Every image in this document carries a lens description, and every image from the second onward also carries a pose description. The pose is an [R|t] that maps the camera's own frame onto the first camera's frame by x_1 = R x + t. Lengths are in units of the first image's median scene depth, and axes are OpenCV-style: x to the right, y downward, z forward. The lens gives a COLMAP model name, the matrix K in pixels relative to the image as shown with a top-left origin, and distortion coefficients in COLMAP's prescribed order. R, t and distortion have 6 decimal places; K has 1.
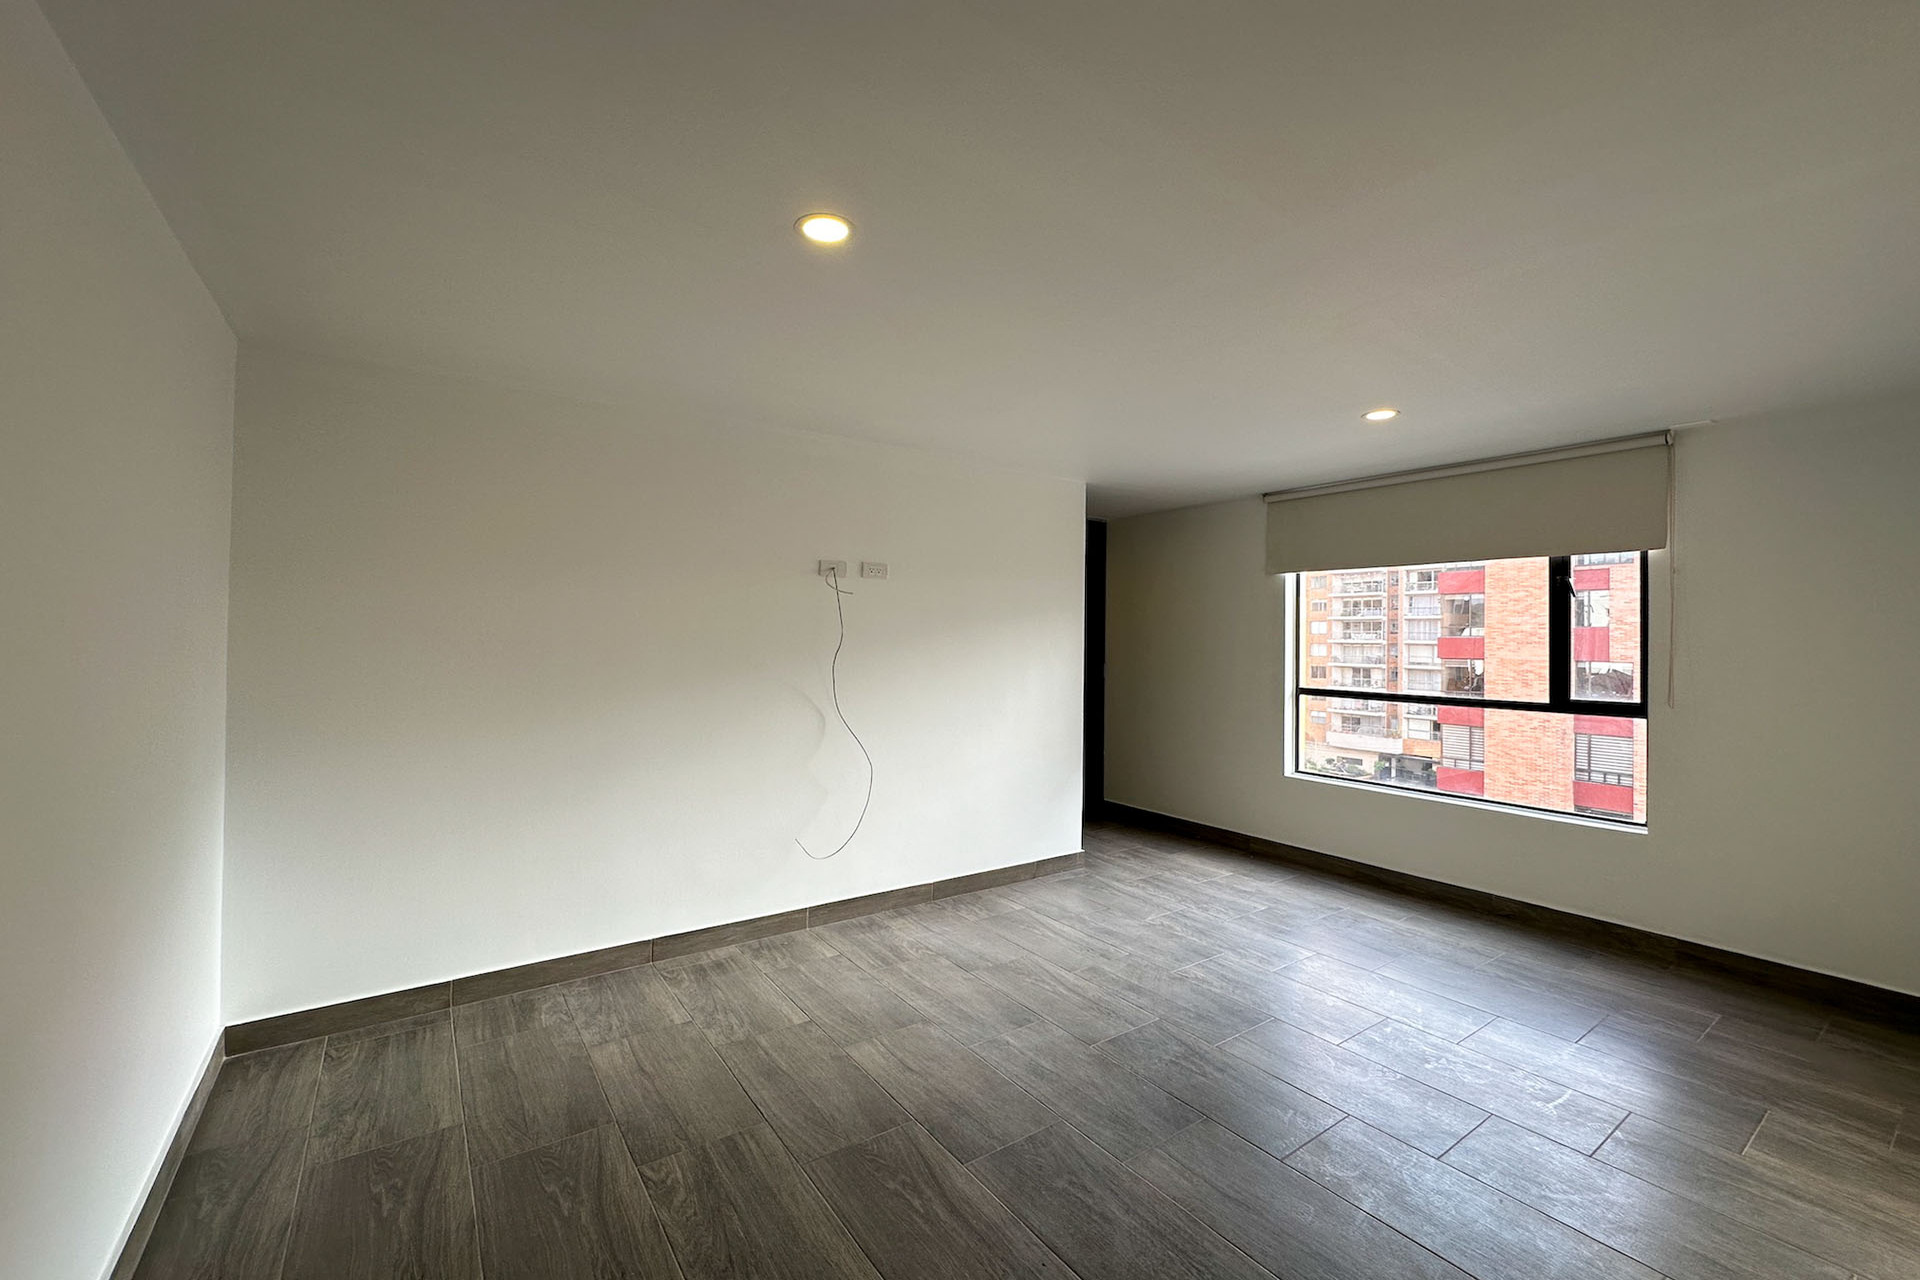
lens RADIAL K [[783.5, 0, 964.8], [0, 783.5, 622.3], [0, 0, 1]] dist [-0.007286, 0.000713]
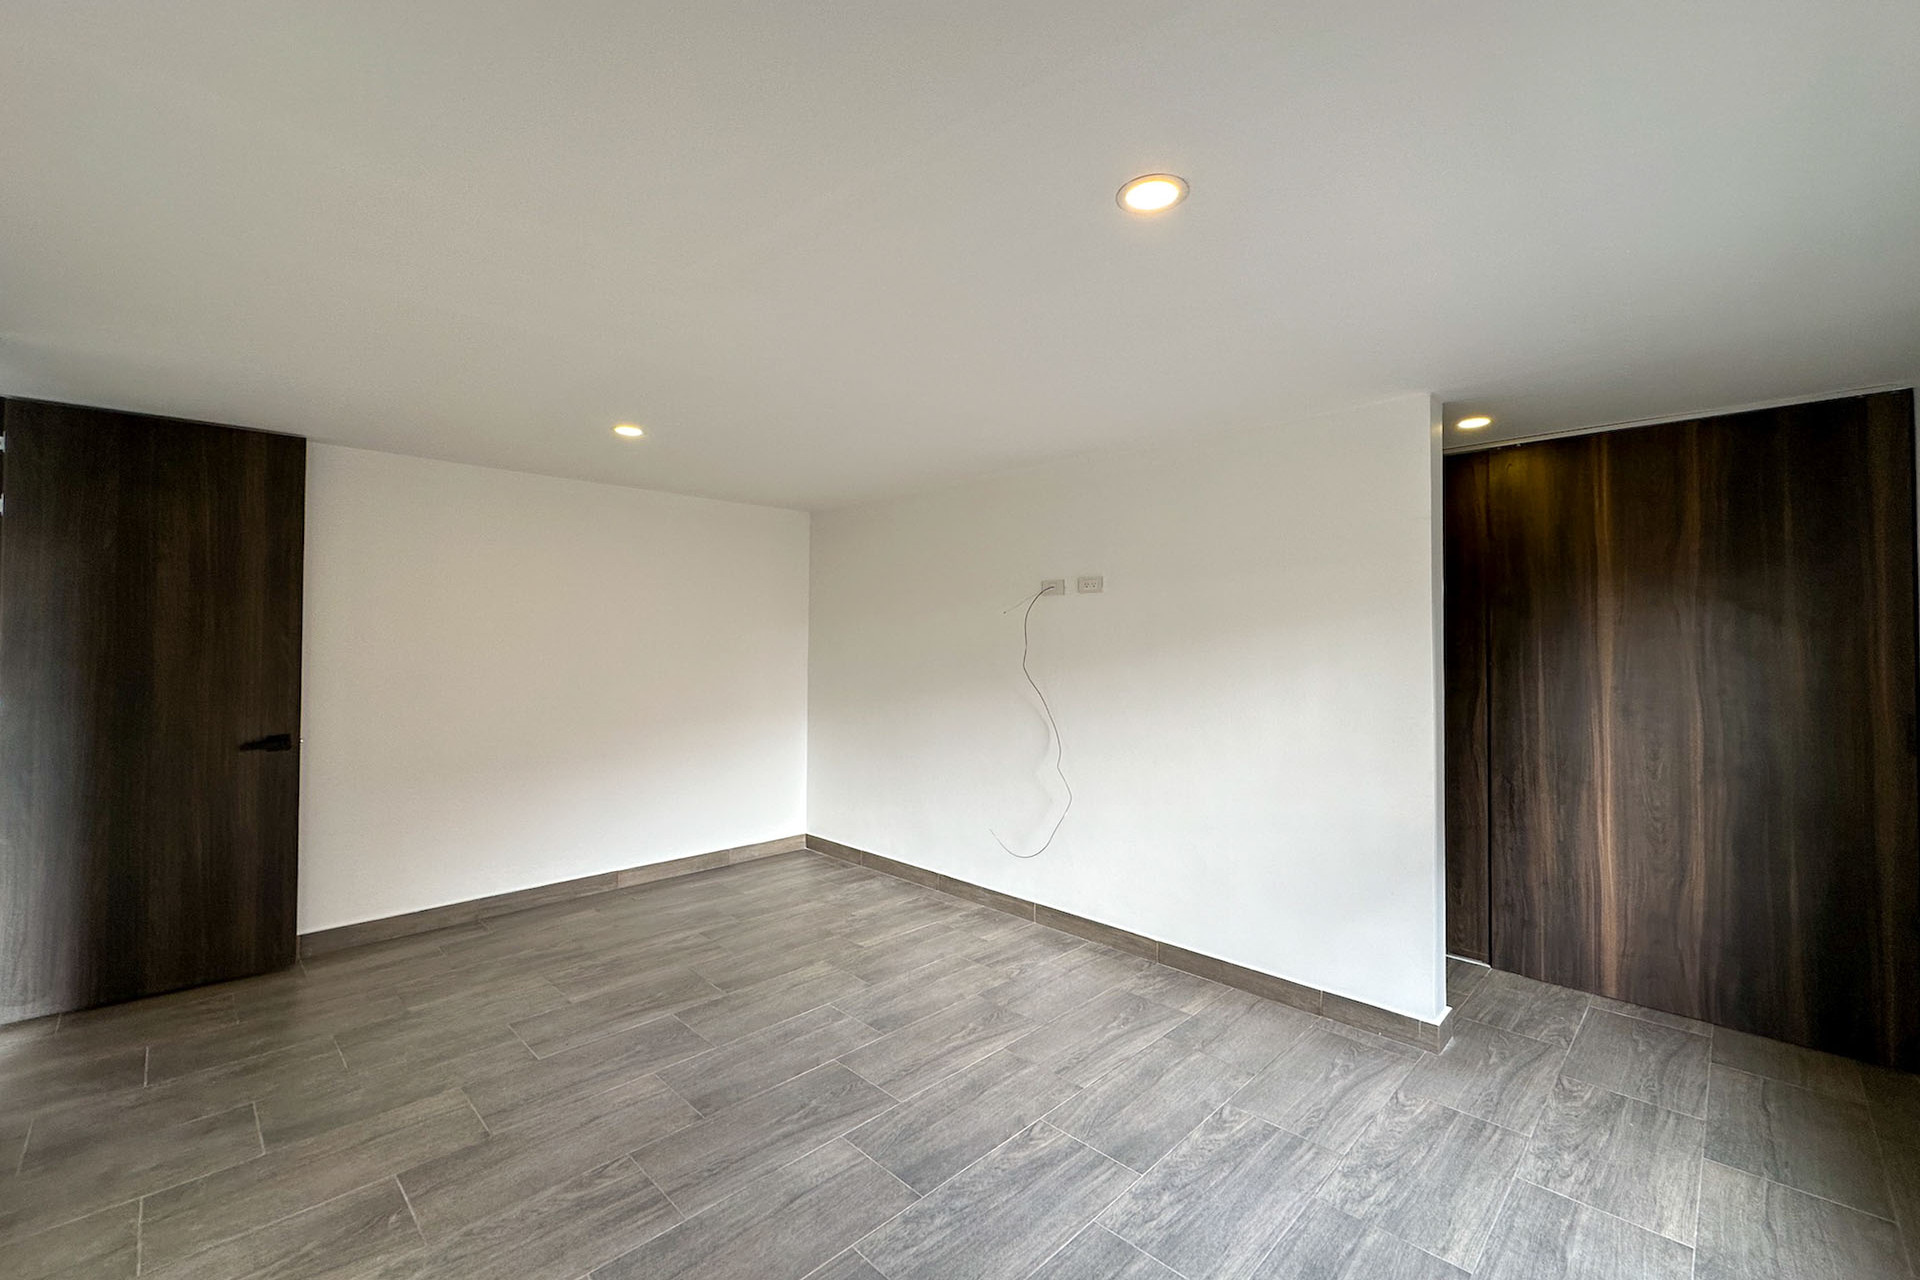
lens RADIAL K [[783.5, 0, 954.2], [0, 783.5, 639.5], [0, 0, 1]] dist [-0.007286, 0.000713]
pose [[0.163274, -0.016184, -0.986448, 0.908416], [0.015806, 0.999780, -0.013787, 0.013354], [0.986454, -0.013341, 0.163494, 0.760409]]
